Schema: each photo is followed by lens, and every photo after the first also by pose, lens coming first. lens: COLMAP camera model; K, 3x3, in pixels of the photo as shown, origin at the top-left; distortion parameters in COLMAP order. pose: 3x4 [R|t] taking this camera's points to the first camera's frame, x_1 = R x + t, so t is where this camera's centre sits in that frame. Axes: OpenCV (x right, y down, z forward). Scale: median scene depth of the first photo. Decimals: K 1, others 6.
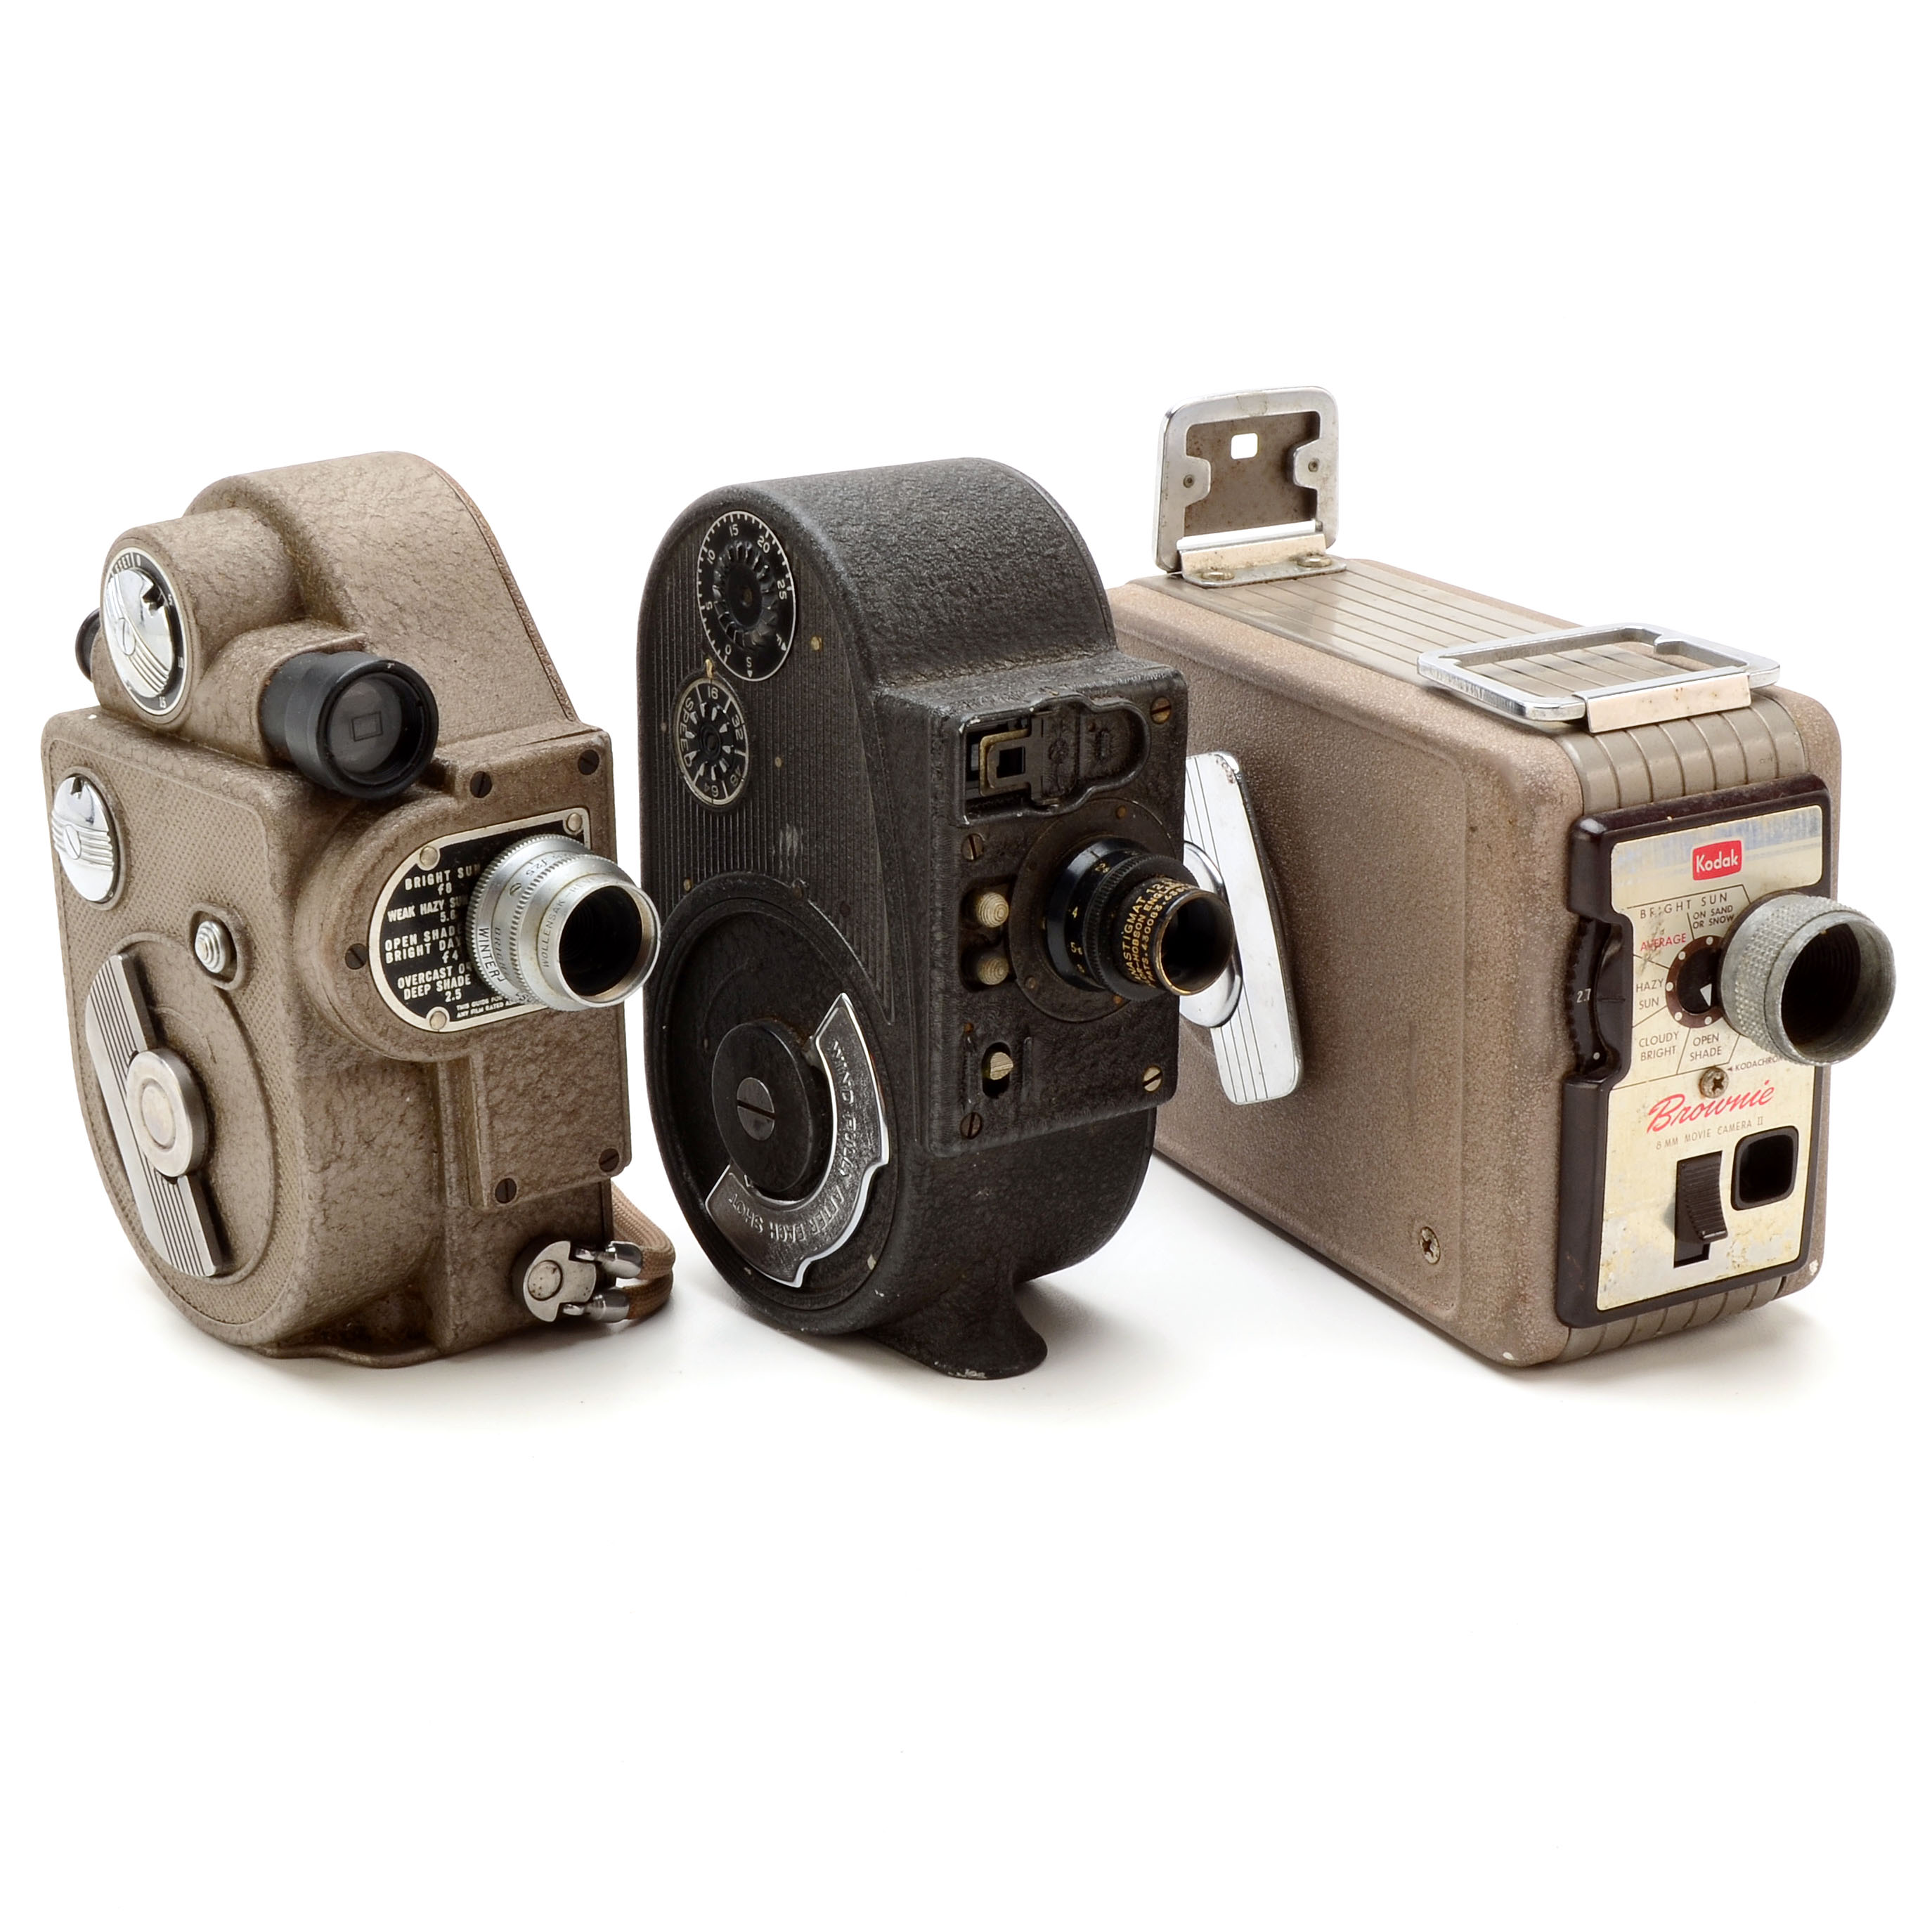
lens RADIAL K [[3568.8, 0, 966.0], [0, 3568.8, 958.7], [0, 0, 1]] dist [-0.078629, 0.000000]
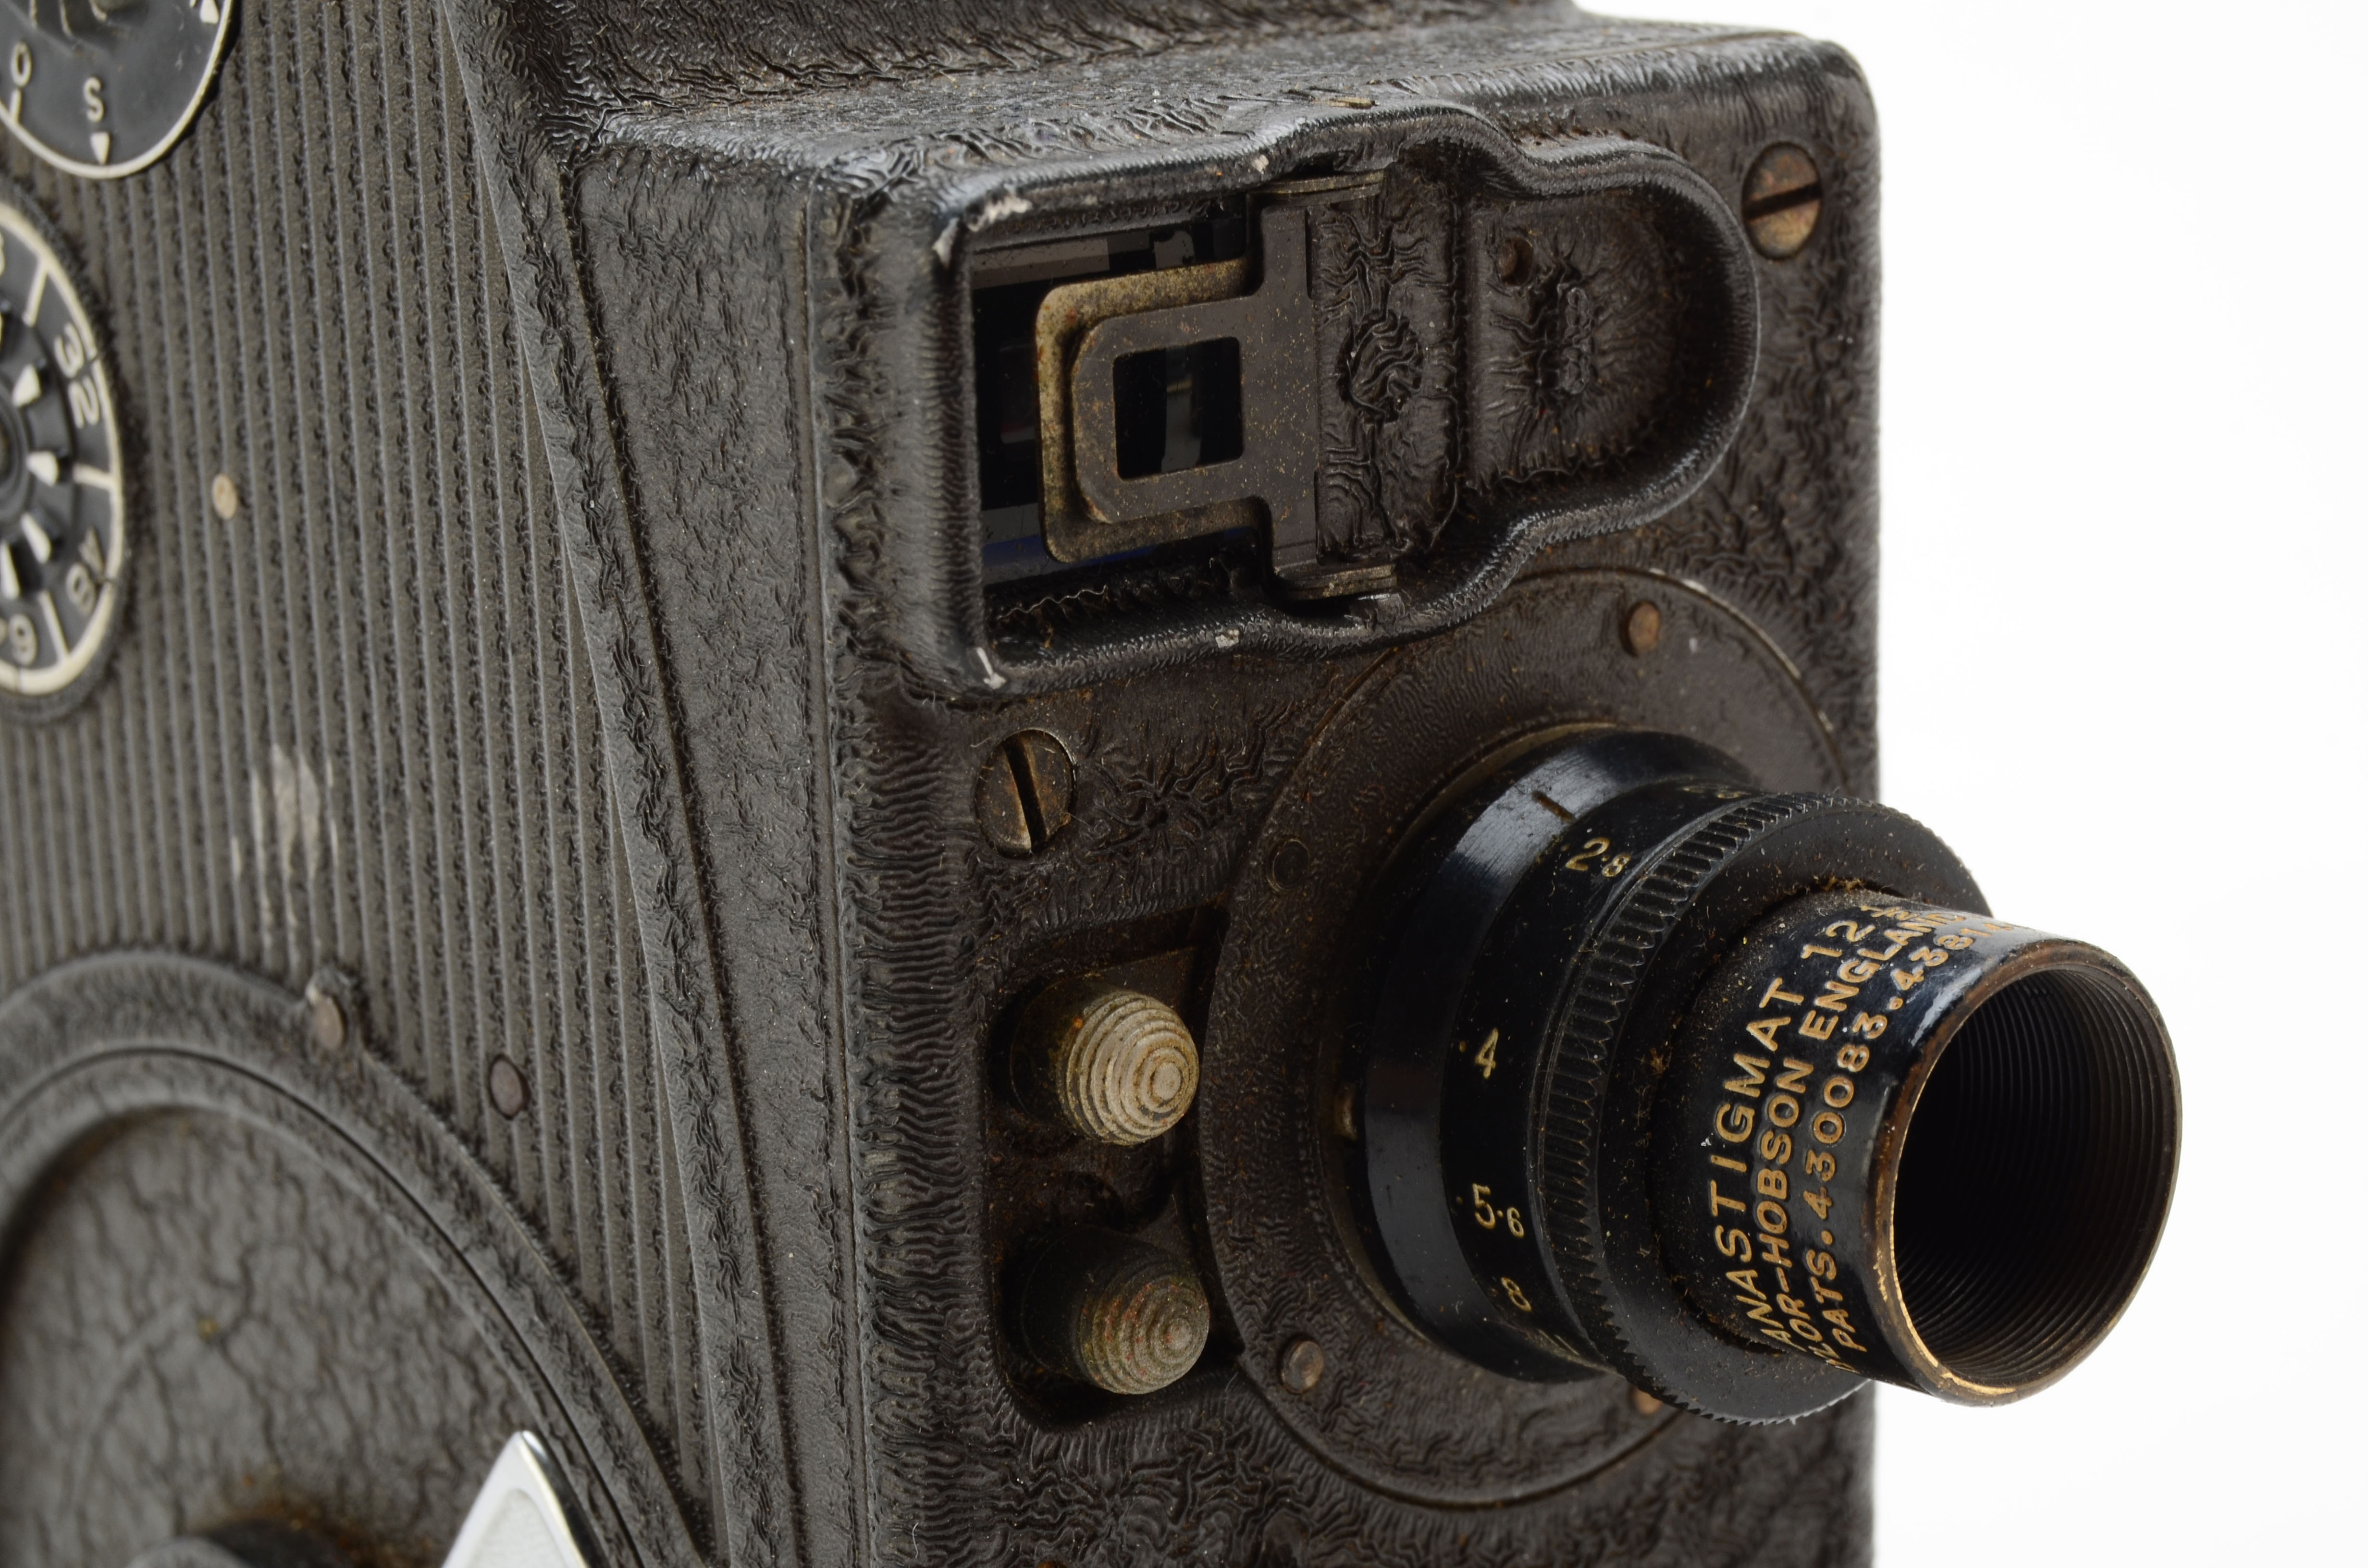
lens RADIAL K [[5189.7, 0, 1186.7], [0, 5189.7, 790.3], [0, 0, 1]] dist [-0.059837, 0.000000]
pose [[0.998599, -0.046493, 0.025249, 0.003459], [0.047680, 0.997679, -0.048619, -0.014074], [-0.022930, 0.049754, 0.998498, 0.626602]]
